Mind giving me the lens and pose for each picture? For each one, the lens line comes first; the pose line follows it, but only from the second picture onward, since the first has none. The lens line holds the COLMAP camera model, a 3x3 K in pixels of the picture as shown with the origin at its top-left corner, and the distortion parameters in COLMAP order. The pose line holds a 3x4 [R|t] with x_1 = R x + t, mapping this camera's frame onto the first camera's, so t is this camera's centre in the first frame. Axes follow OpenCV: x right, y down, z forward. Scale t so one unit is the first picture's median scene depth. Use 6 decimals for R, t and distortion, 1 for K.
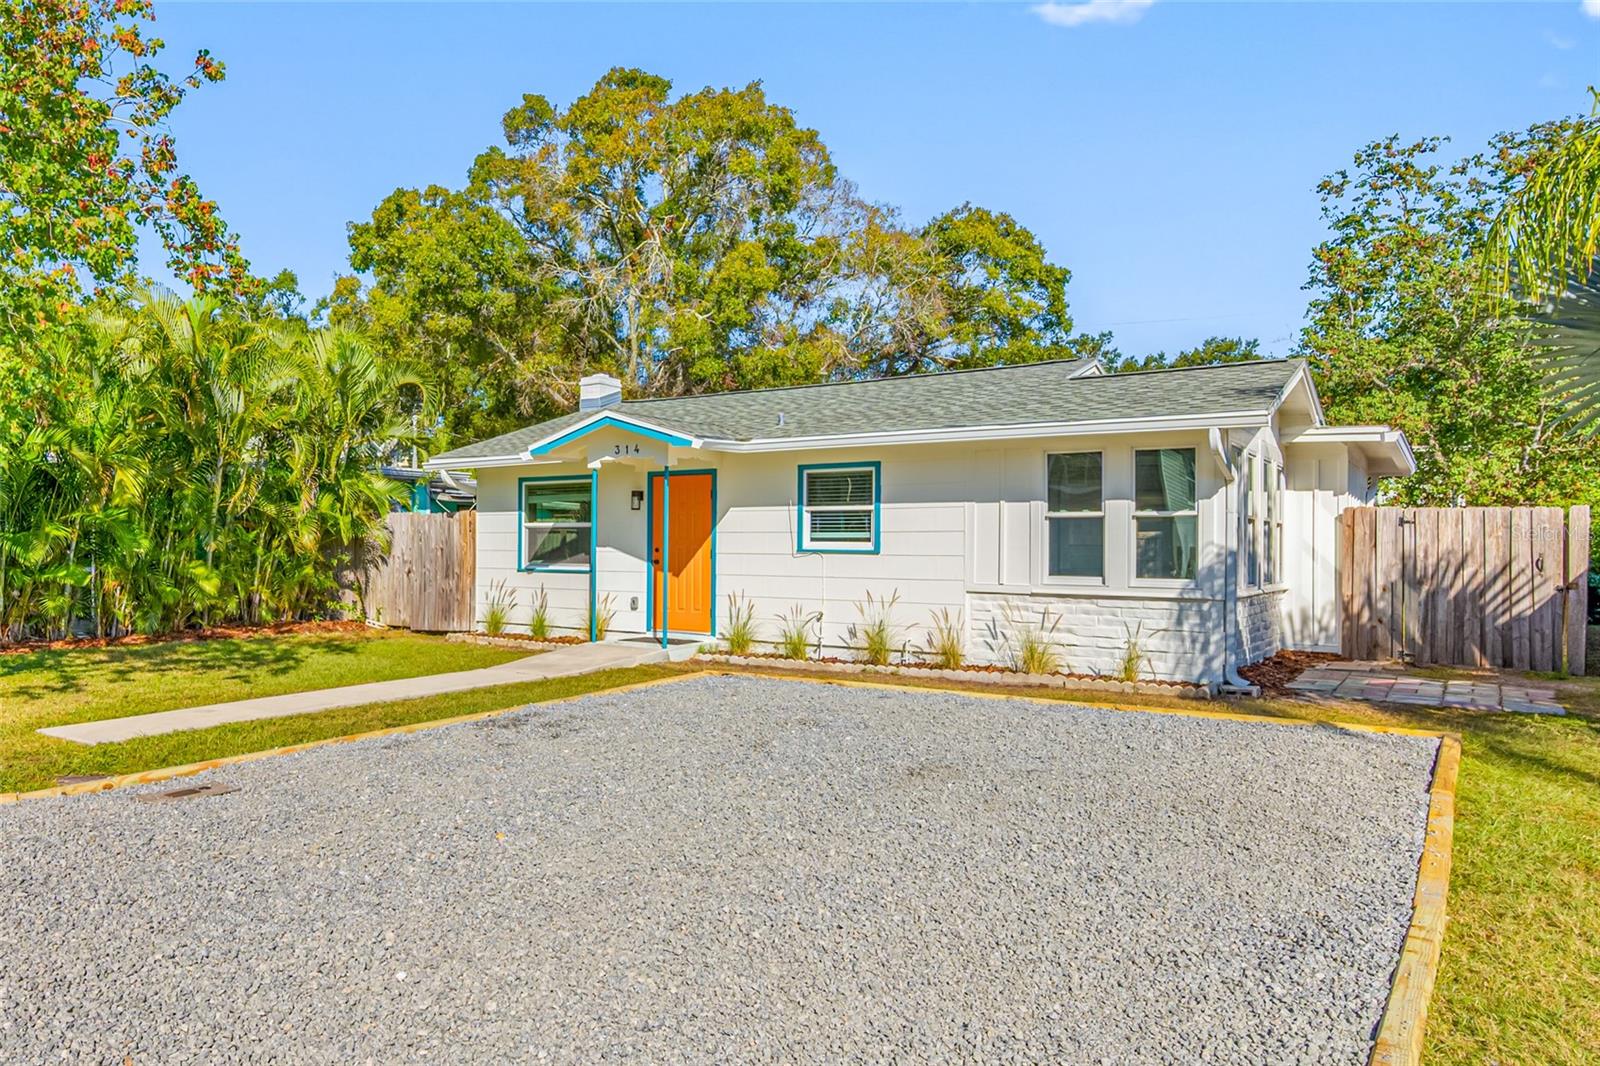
lens RADIAL K [[633.2, 0, 813.0], [0, 633.2, 536.0], [0, 0, 1]] dist [-0.000047, -0.000112]
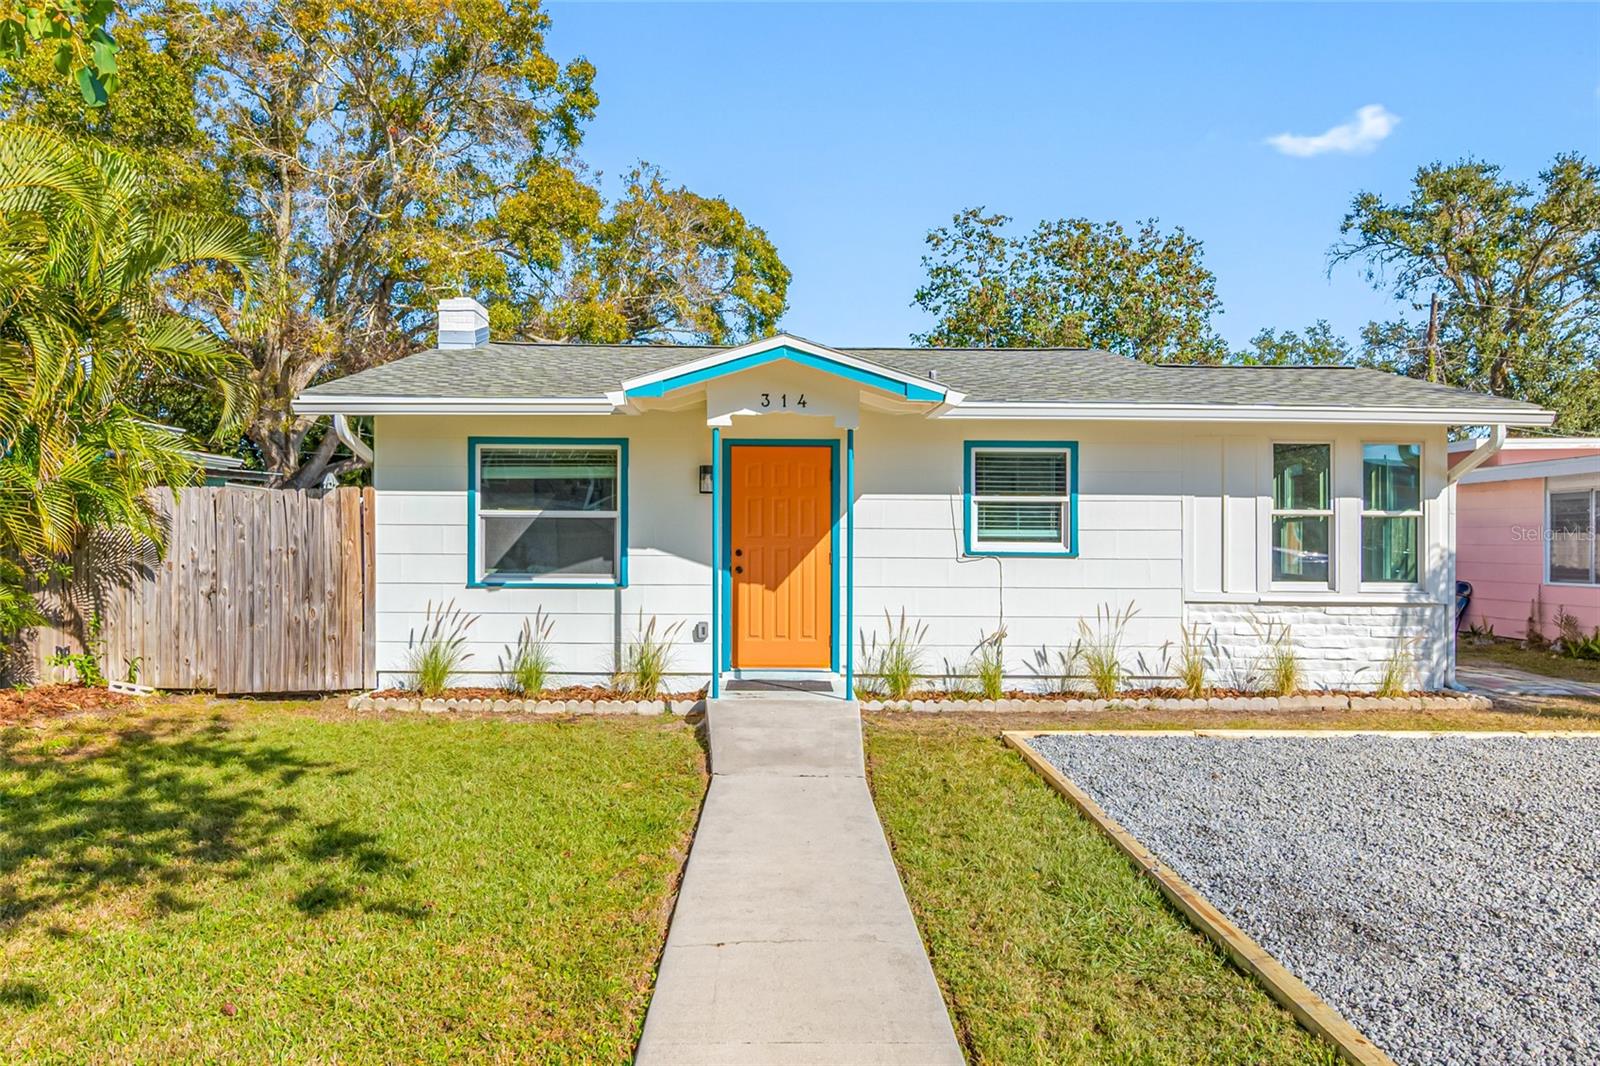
lens RADIAL K [[633.2, 0, 792.5], [0, 633.2, 535.9], [0, 0, 1]] dist [-0.000047, -0.000112]
pose [[0.924954, 0.000185, 0.380078, -0.503259], [-0.007424, 0.999818, 0.017581, -0.009776], [-0.380006, -0.019083, 0.924787, 0.376139]]
